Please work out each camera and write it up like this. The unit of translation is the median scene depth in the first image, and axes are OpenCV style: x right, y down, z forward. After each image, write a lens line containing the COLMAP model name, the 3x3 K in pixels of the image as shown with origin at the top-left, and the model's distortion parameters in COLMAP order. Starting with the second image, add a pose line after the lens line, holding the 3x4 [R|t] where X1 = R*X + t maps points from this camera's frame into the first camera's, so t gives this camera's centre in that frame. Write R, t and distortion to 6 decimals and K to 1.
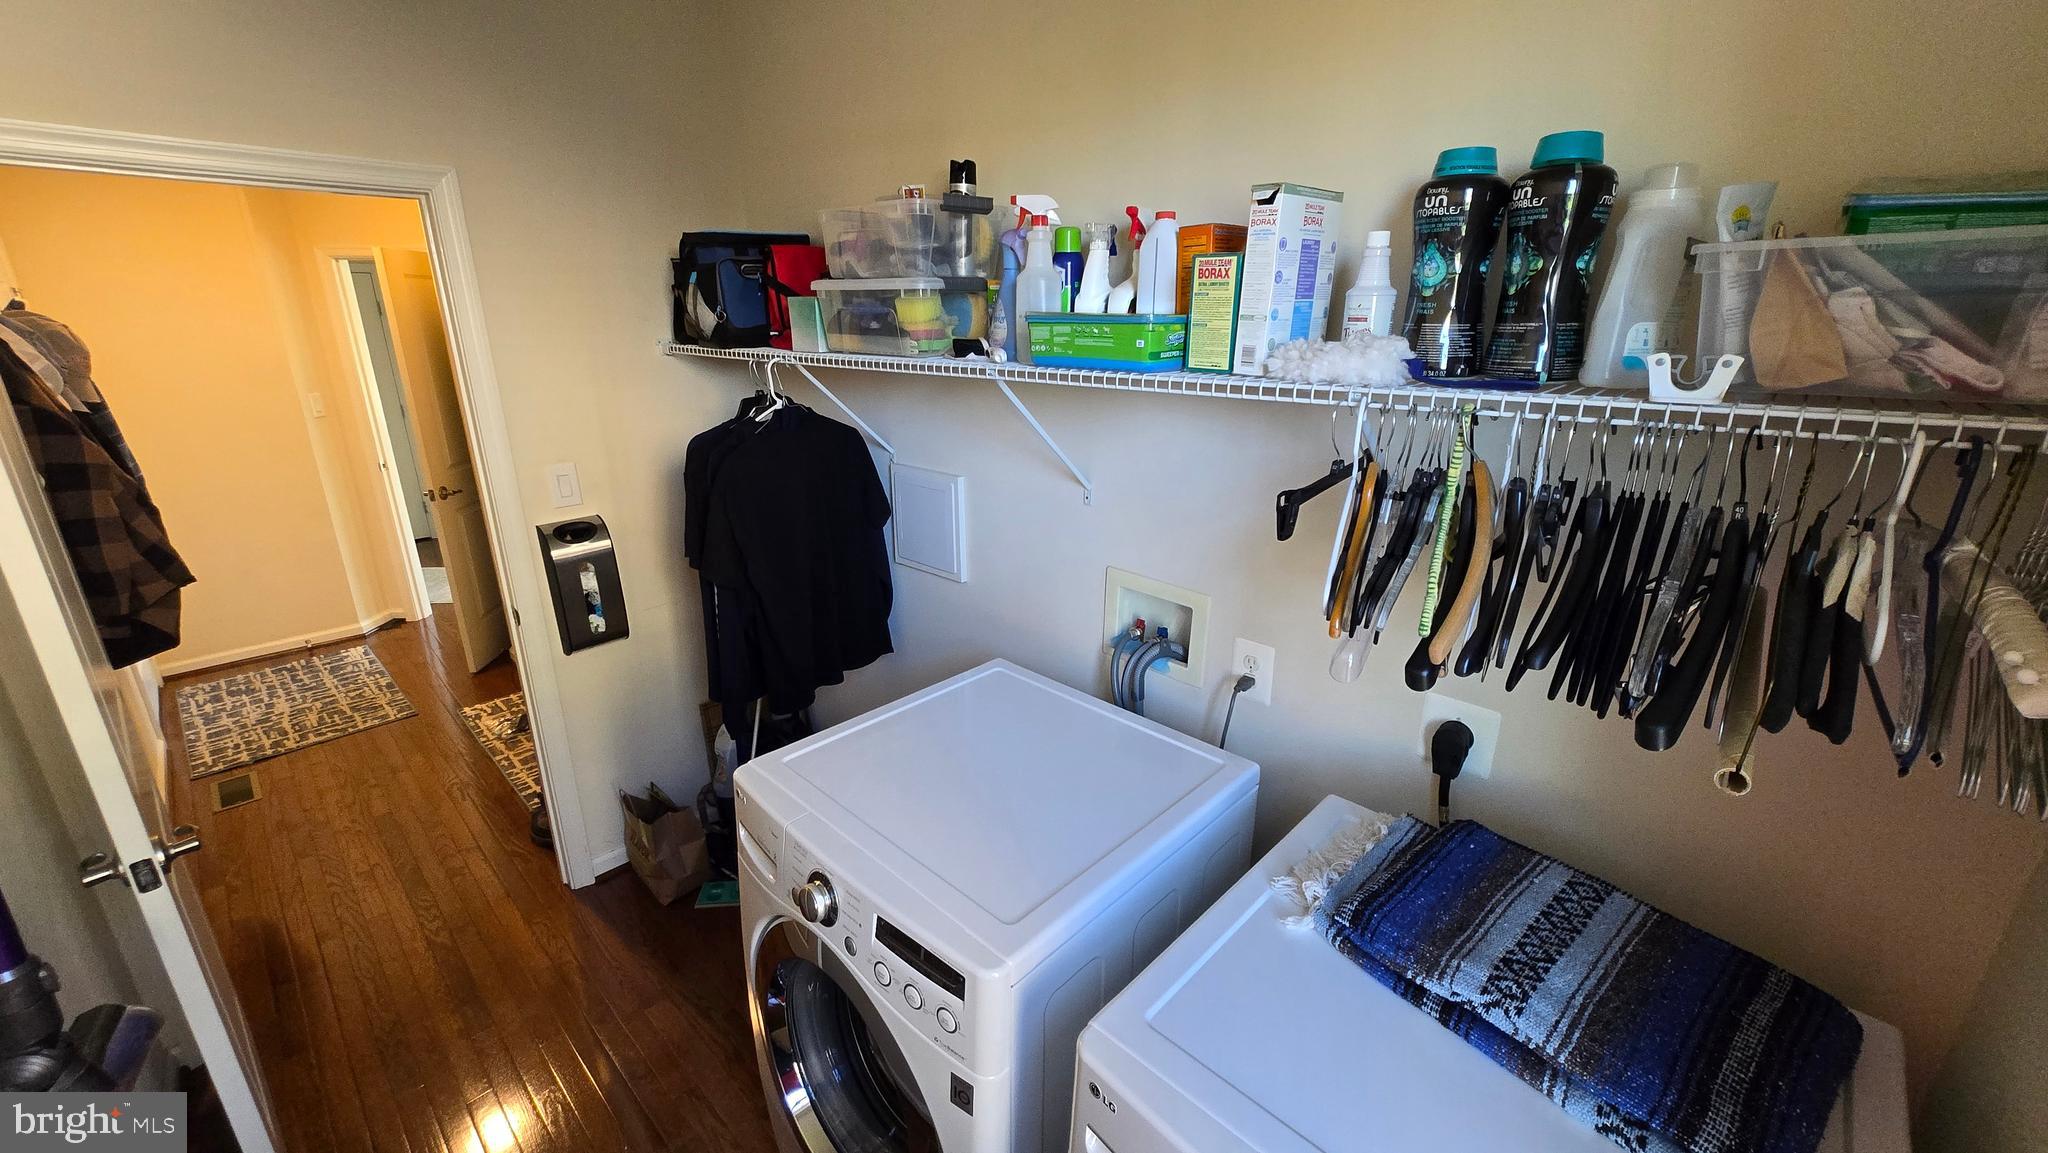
lens RADIAL K [[798.0, 0, 1027.0], [0, 798.0, 567.6], [0, 0, 1]] dist [-0.002642, -0.000989]
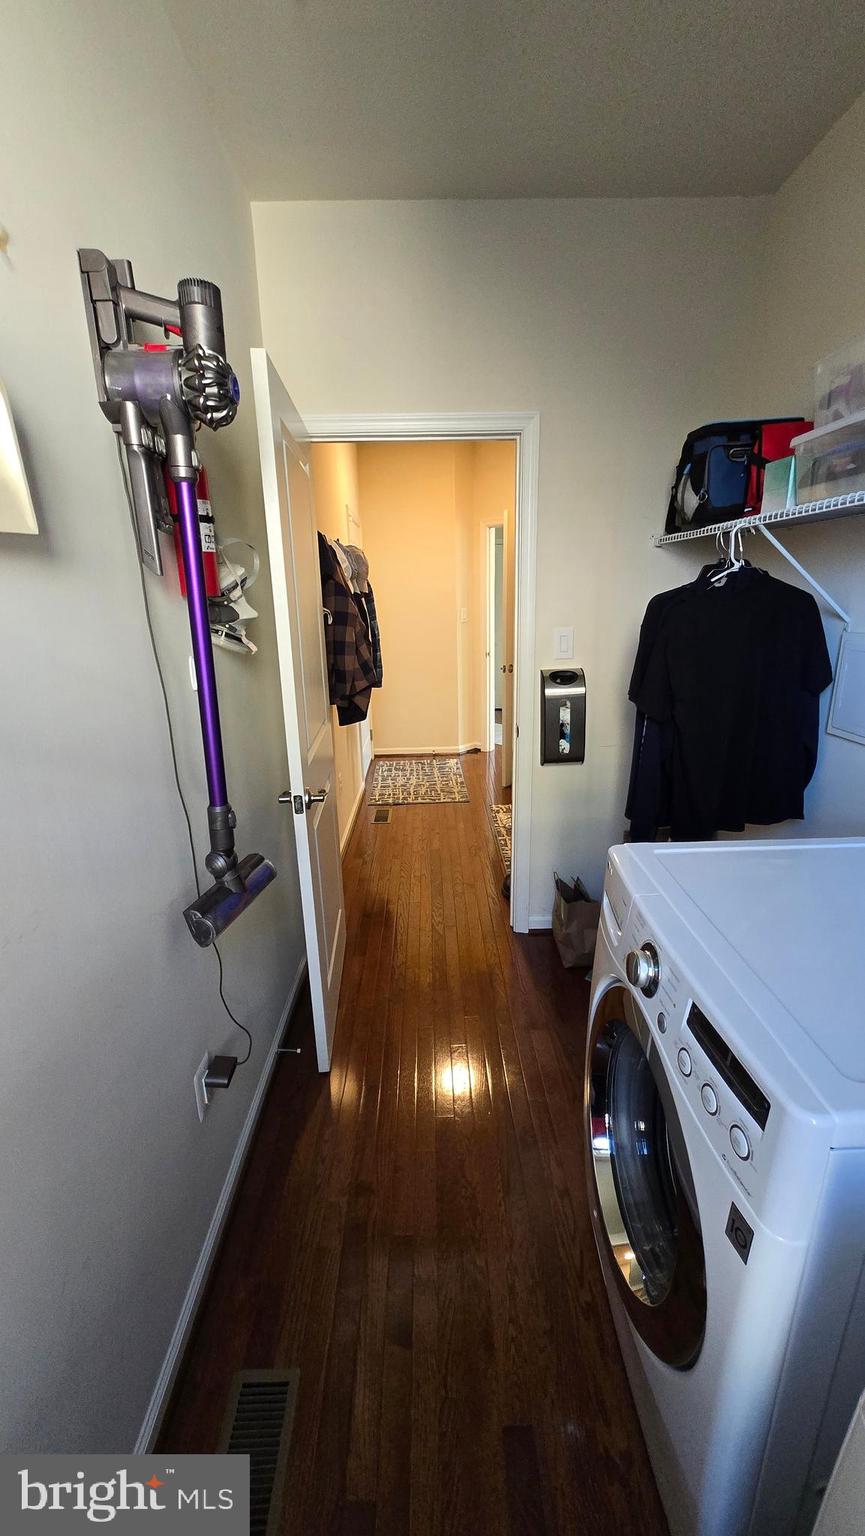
lens RADIAL K [[604.2, 0, 440.3], [0, 604.2, 764.3], [0, 0, 1]] dist [0.017807, -0.000209]
pose [[0.707473, 0.181583, -0.683015, 0.022243], [-0.193400, 0.979282, 0.060022, 0.078920], [0.679764, 0.089631, 0.727934, 0.106500]]
